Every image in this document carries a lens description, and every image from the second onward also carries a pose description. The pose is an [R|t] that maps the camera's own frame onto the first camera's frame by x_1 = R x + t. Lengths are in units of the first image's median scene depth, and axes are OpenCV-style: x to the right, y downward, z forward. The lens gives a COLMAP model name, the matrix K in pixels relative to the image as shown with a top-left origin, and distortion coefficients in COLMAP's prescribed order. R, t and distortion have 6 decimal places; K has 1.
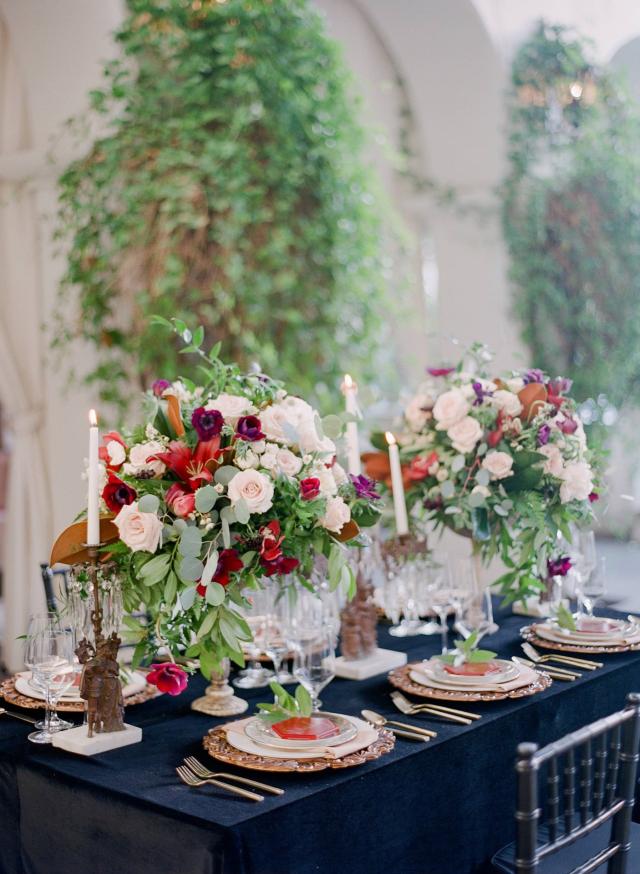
lens RADIAL K [[1340.2, 0, 320.0], [0, 1340.2, 437.0], [0, 0, 1]] dist [-0.121404, -0.057135]
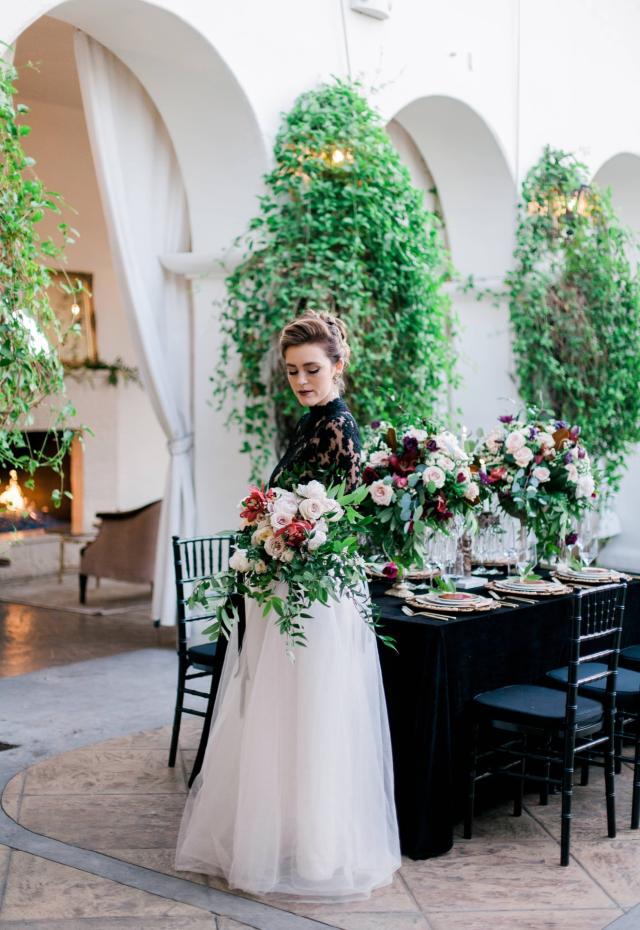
lens RADIAL K [[1454.3, 0, 320.0], [0, 1454.3, 465.0], [0, 0, 1]] dist [-0.016926, -0.034488]
pose [[0.998261, 0.032278, 0.049327, -0.252991], [-0.031602, 0.999397, -0.014411, 0.045189], [-0.049762, 0.012827, 0.998679, -0.897686]]
